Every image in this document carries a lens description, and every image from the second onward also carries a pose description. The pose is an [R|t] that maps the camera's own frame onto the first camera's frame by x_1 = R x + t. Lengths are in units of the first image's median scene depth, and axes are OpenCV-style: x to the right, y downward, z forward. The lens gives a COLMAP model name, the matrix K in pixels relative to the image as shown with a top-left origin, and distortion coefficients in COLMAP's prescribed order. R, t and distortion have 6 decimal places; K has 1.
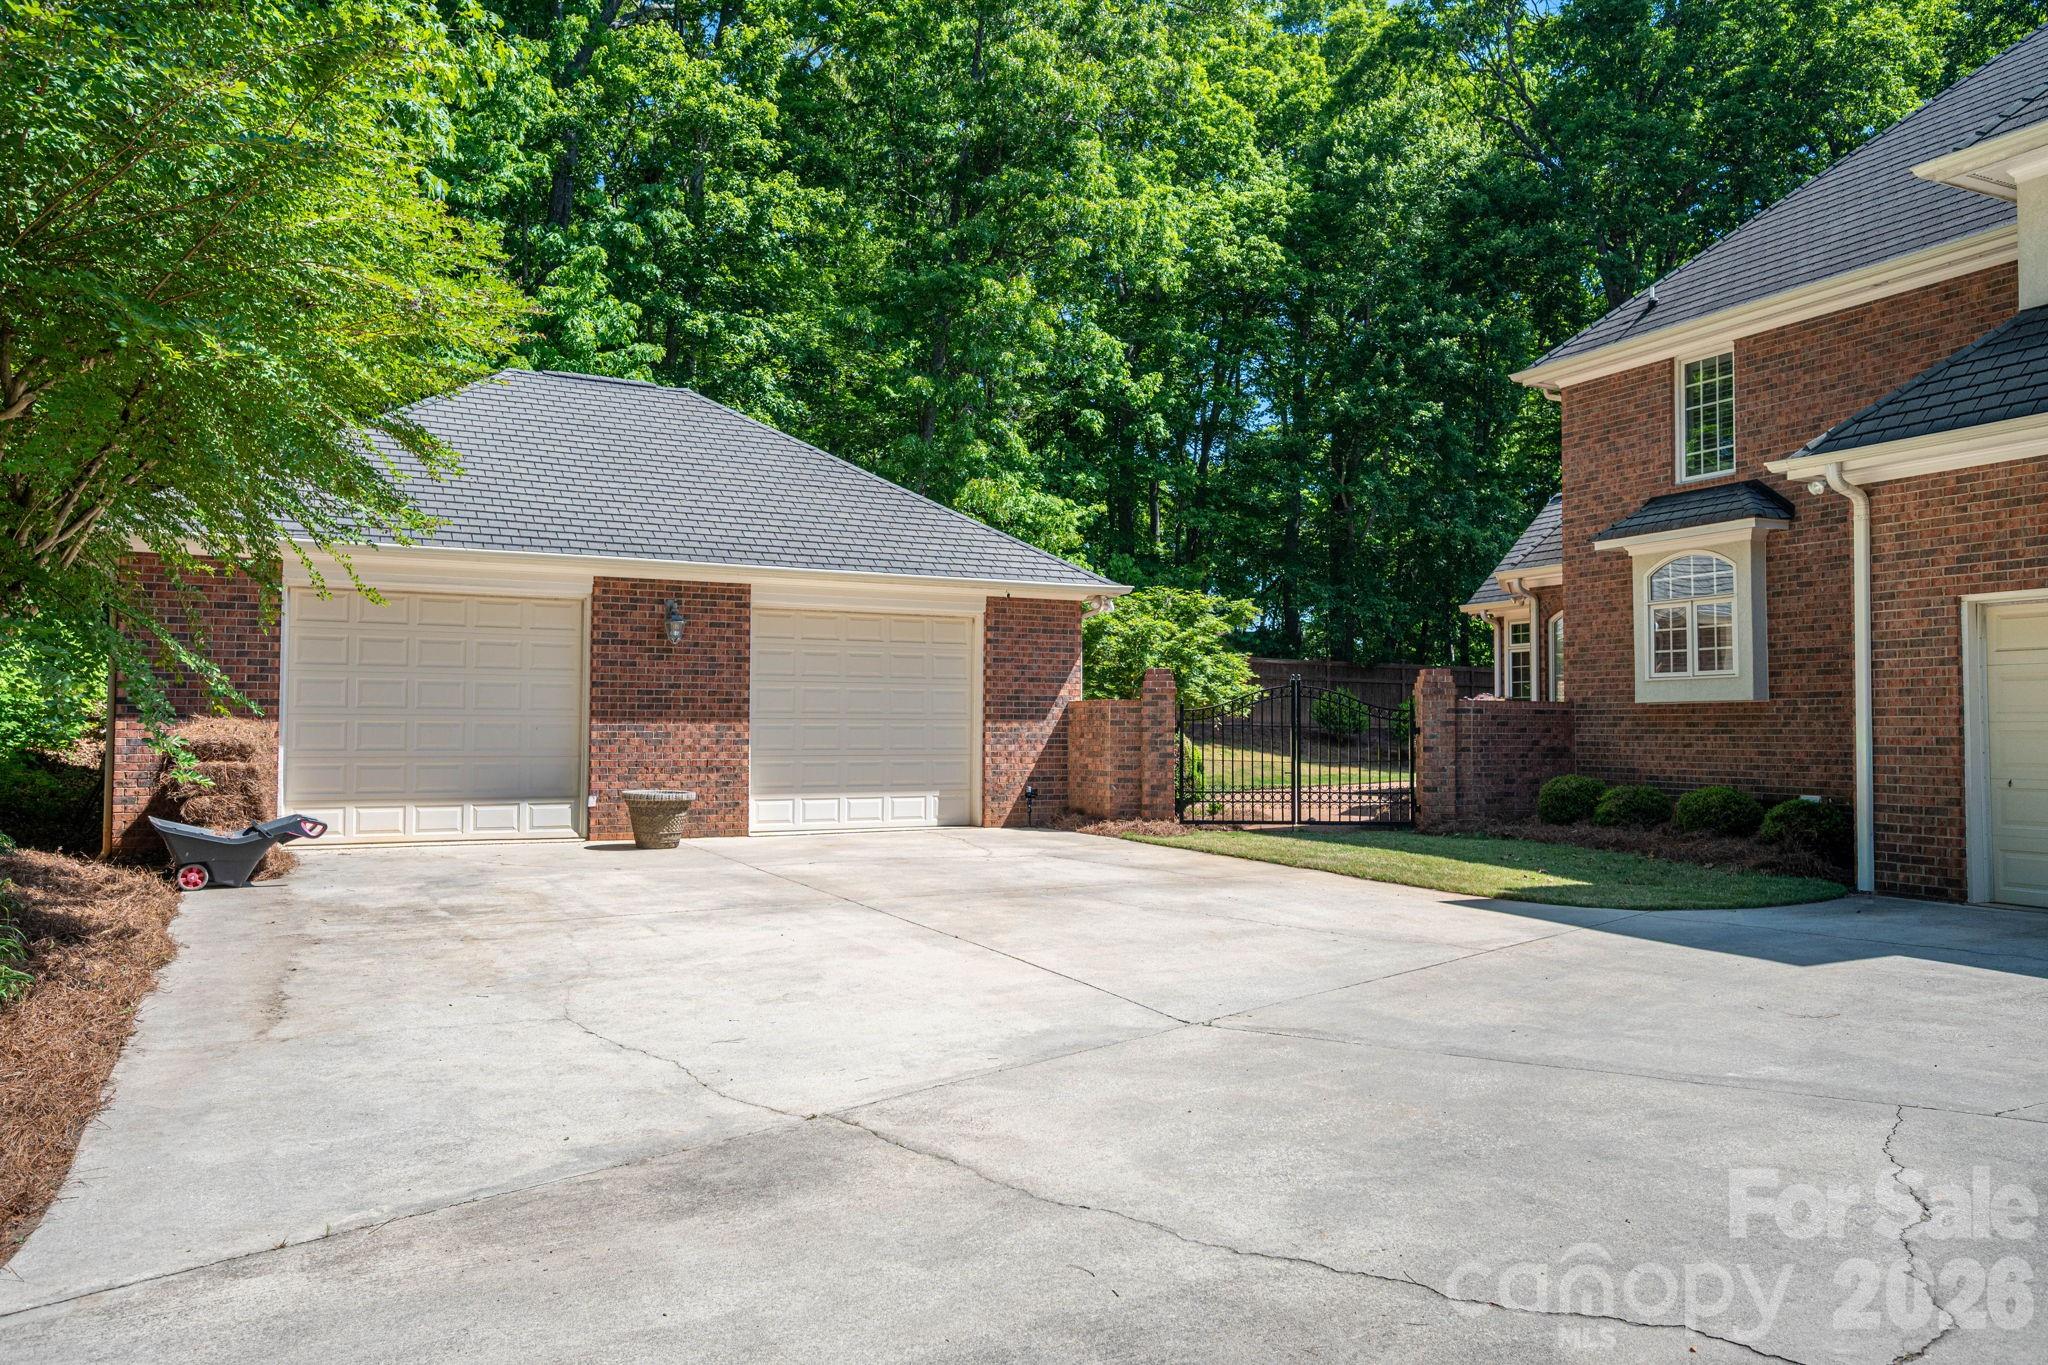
lens RADIAL K [[1404.5, 0, 1020.9], [0, 1404.5, 687.9], [0, 0, 1]] dist [-0.003862, 0.002637]
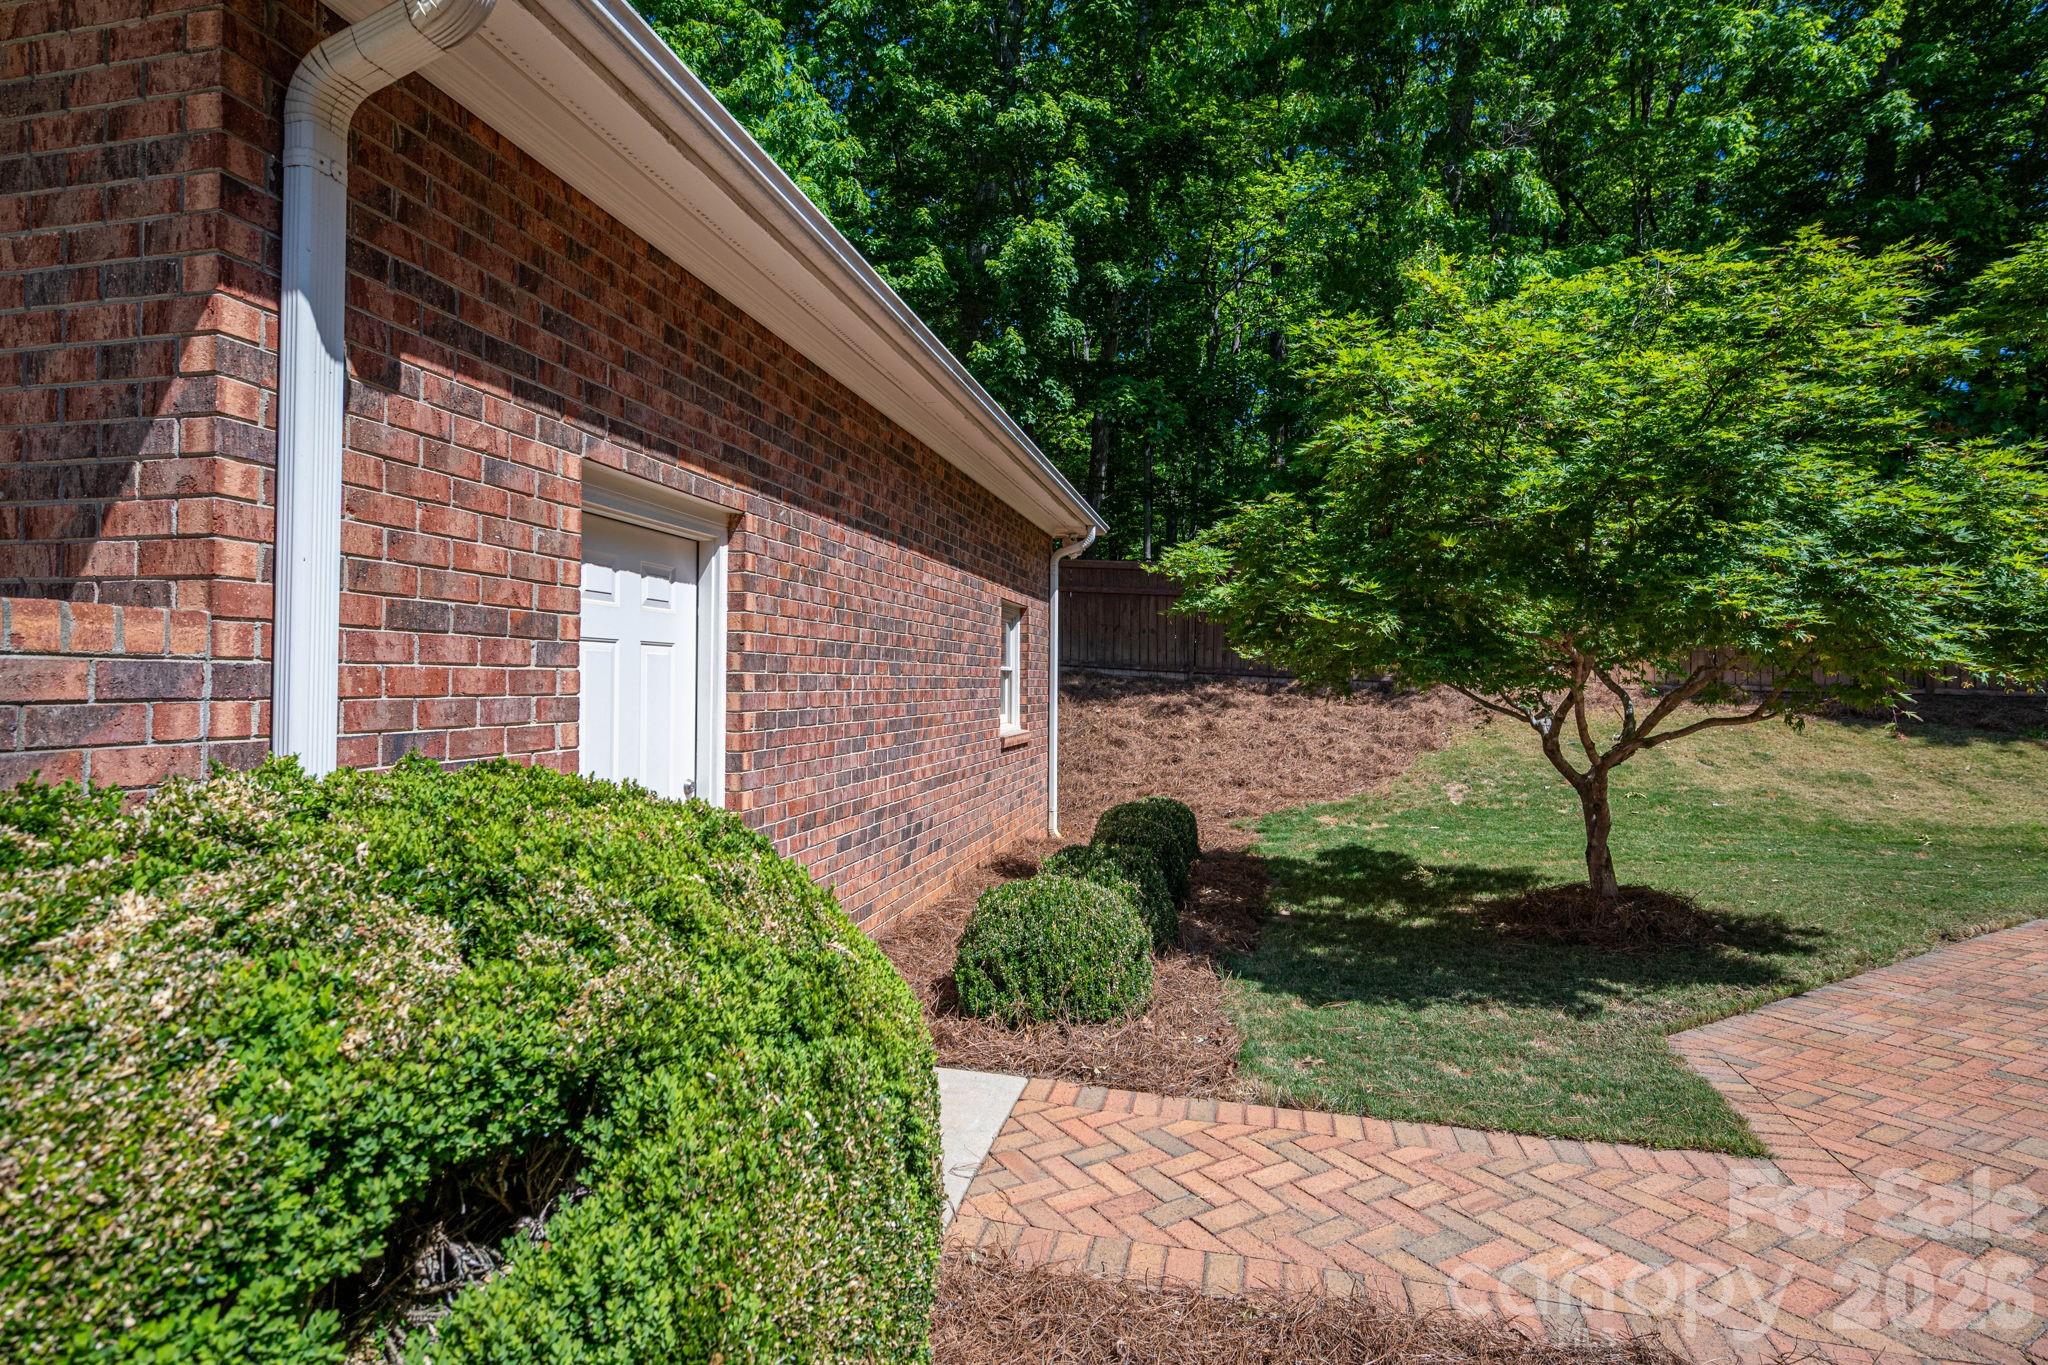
lens RADIAL K [[961.3, 0, 1024.6], [0, 961.3, 679.3], [0, 0, 1]] dist [-0.001819, -0.000307]
pose [[0.747264, 0.010883, -0.664438, 0.138729], [0.009460, 0.999590, 0.027012, 0.012342], [0.664460, -0.026470, 0.746855, 0.766488]]
